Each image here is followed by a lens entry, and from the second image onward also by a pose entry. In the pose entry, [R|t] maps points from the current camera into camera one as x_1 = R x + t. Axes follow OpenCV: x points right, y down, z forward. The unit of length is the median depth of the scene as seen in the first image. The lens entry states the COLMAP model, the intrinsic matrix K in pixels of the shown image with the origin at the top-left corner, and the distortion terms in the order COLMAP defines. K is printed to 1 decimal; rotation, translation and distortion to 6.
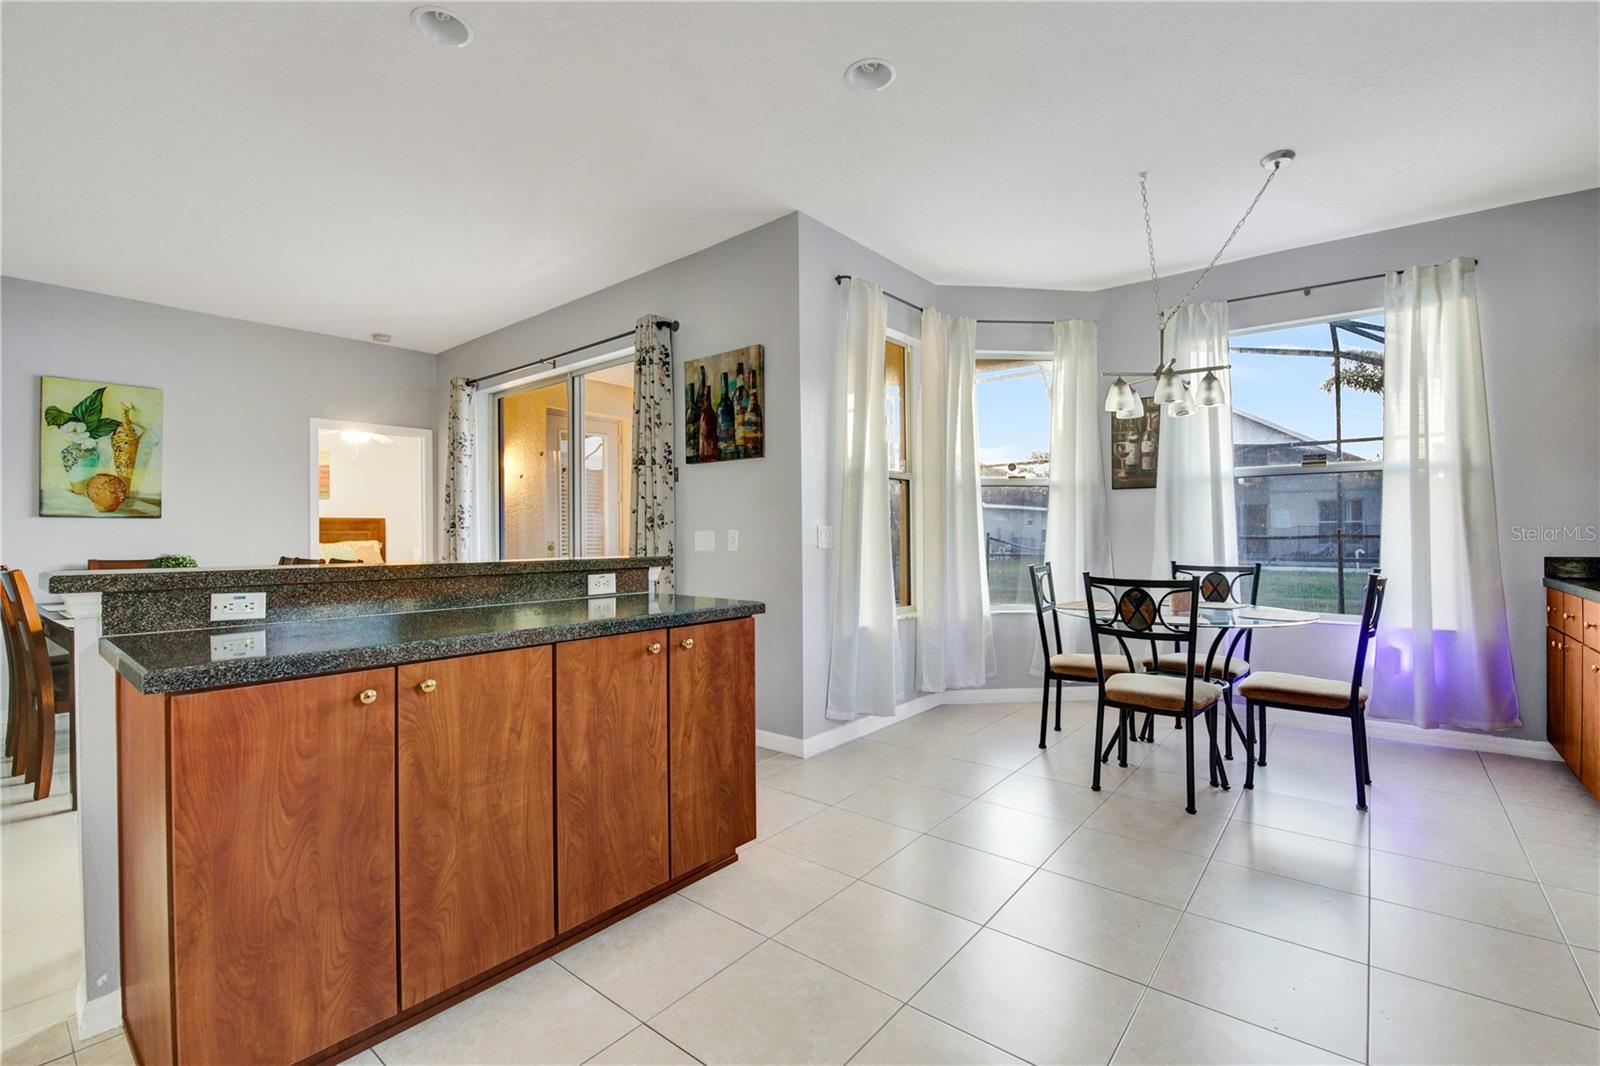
lens RADIAL K [[698.8, 0, 805.9], [0, 698.8, 530.4], [0, 0, 1]] dist [-0.000005, -0.008279]
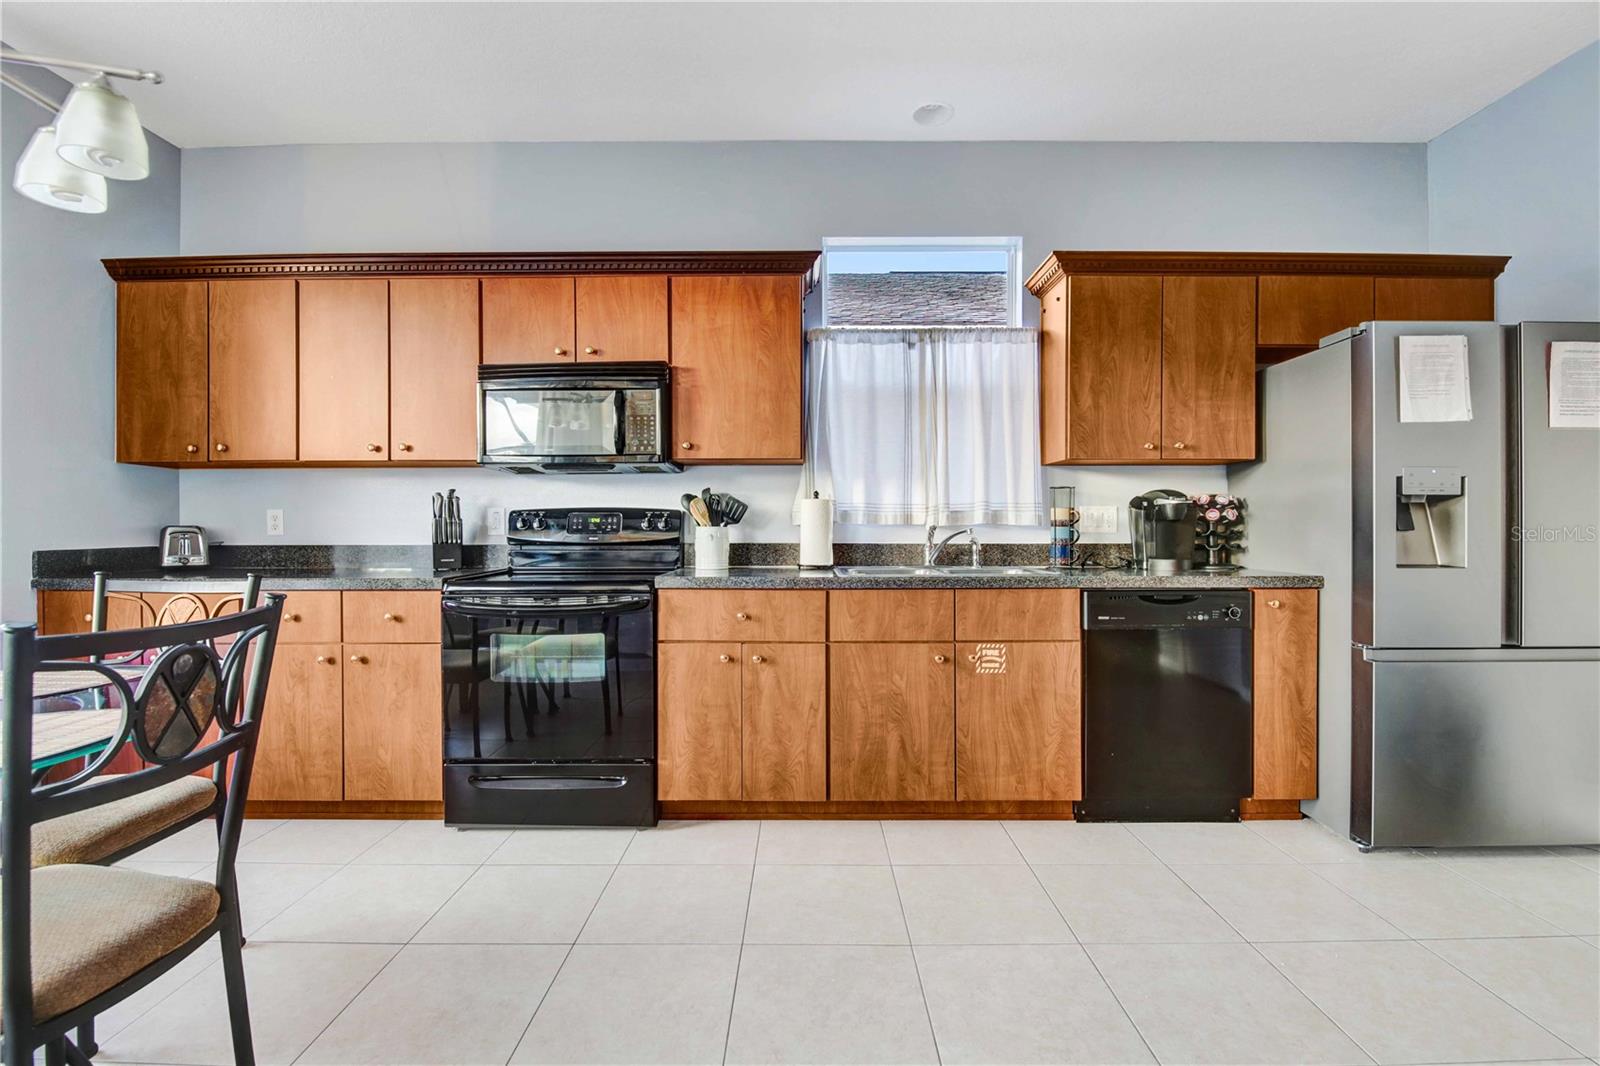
lens RADIAL K [[722.4, 0, 800.0], [0, 722.4, 533.0], [0, 0, 1]] dist [-0.000917, -0.006695]
pose [[-0.624818, 0.000540, 0.780770, -0.024572], [0.004980, 0.999982, 0.003294, 0.015406], [-0.780754, 0.005946, -0.624810, 0.640992]]
